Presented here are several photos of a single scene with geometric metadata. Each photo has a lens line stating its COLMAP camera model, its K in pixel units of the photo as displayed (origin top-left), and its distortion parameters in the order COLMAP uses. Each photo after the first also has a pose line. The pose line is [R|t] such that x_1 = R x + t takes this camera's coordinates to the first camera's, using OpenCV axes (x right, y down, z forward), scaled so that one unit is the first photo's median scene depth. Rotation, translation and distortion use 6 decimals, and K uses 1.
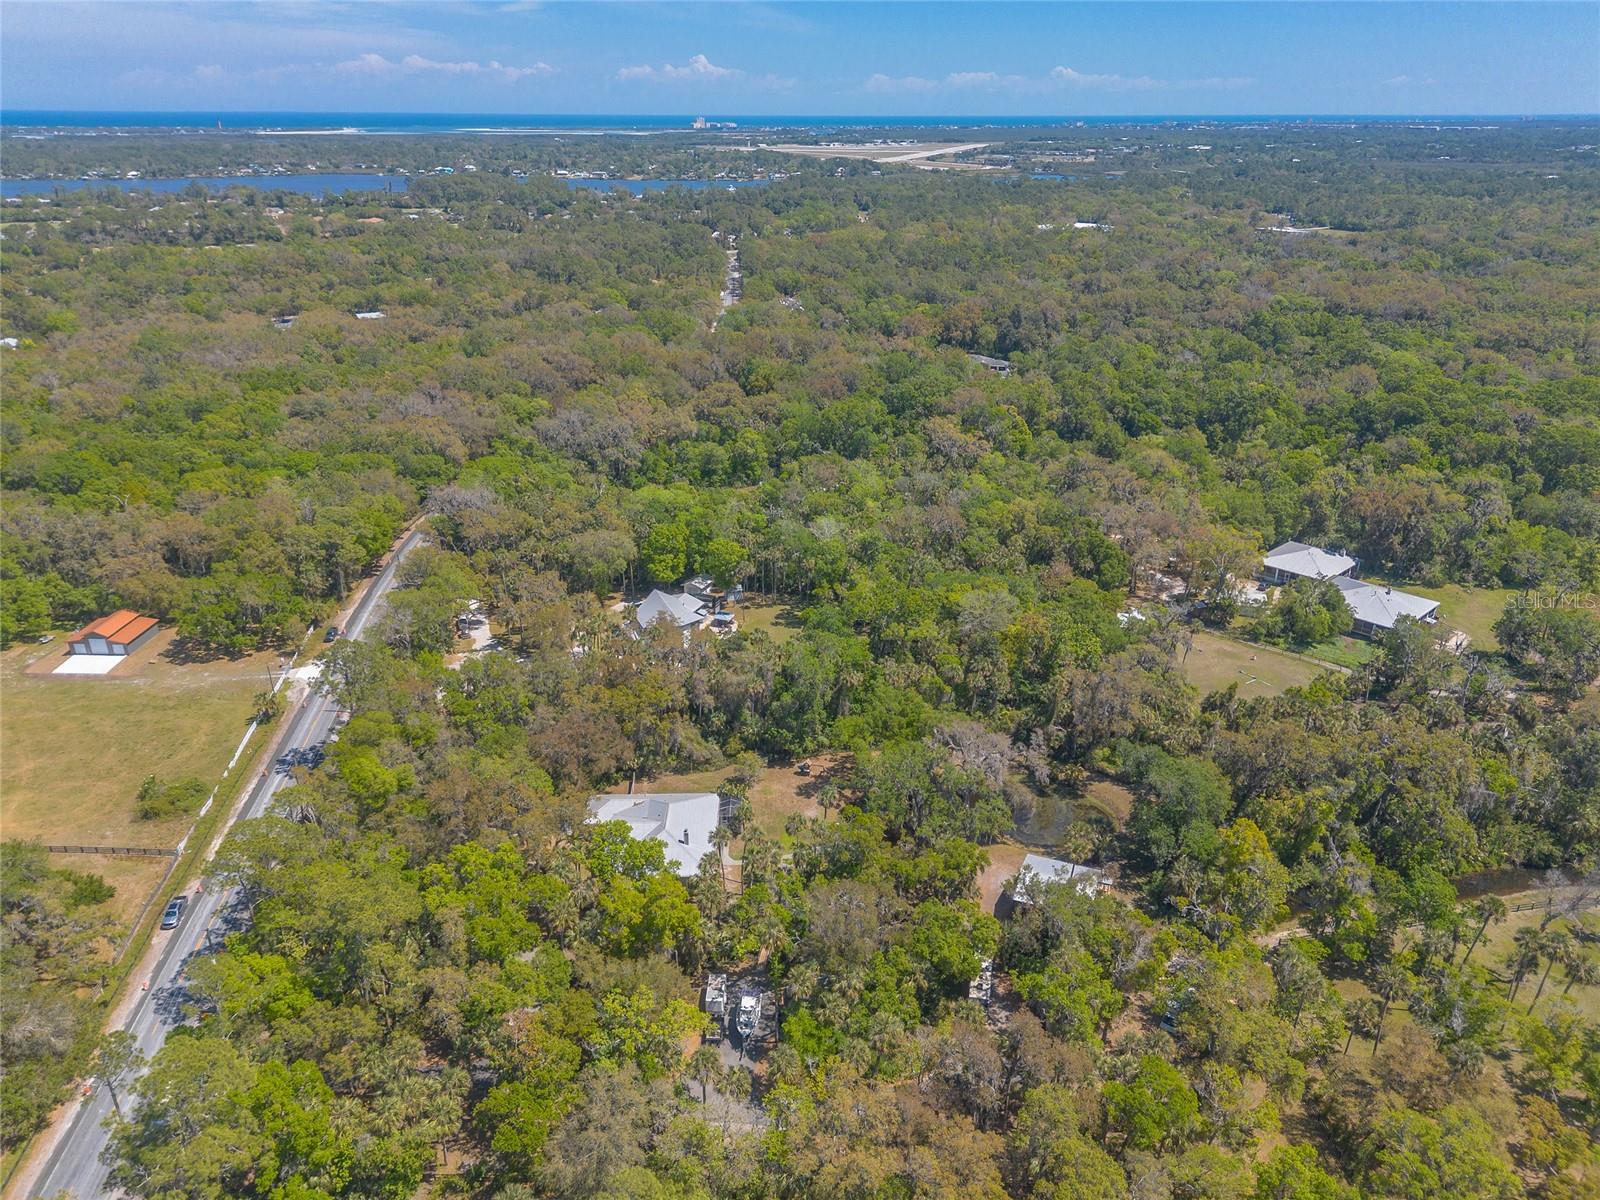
lens RADIAL K [[1145.3, 0, 813.3], [0, 1145.3, 602.6], [0, 0, 1]] dist [0.089330, -0.093208]
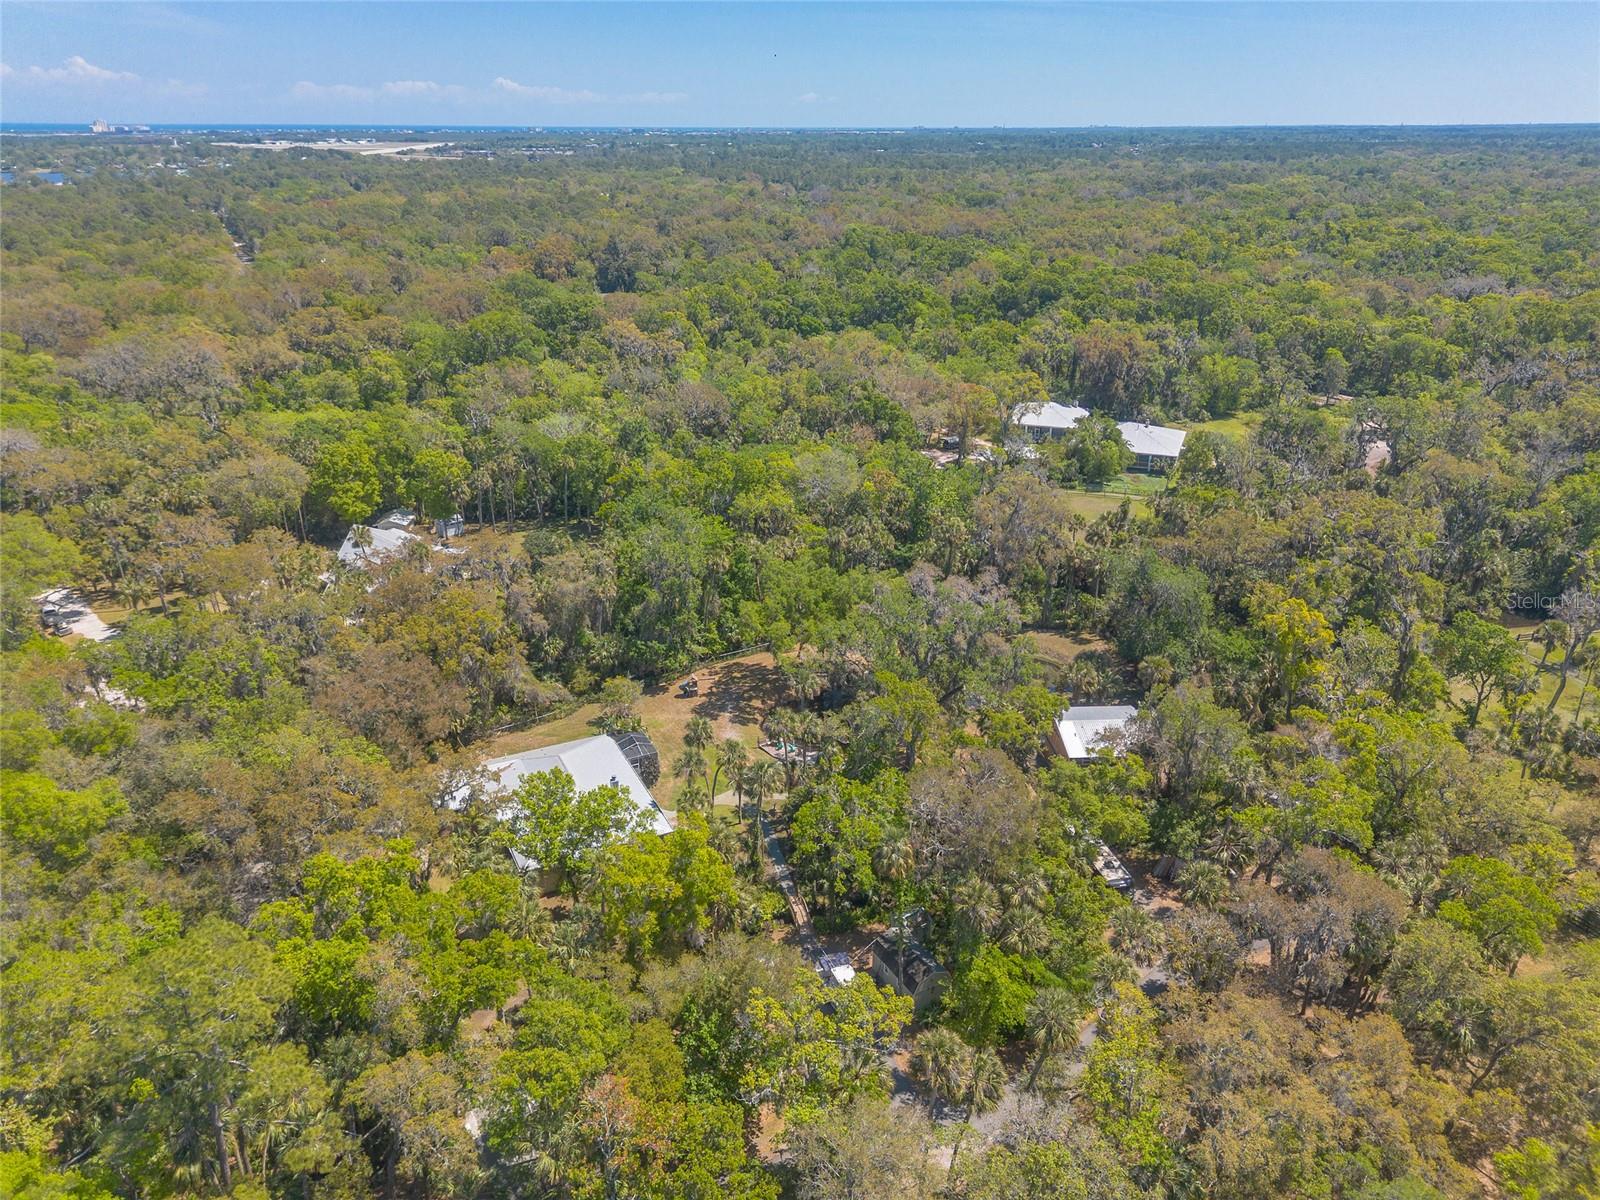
lens RADIAL K [[1145.3, 0, 813.3], [0, 1145.3, 602.6], [0, 0, 1]] dist [0.089330, -0.093208]
pose [[0.908325, -0.168167, 0.382969, -0.162088], [0.171489, 0.984850, 0.025725, 0.066427], [-0.381493, 0.042309, 0.923403, 0.222218]]
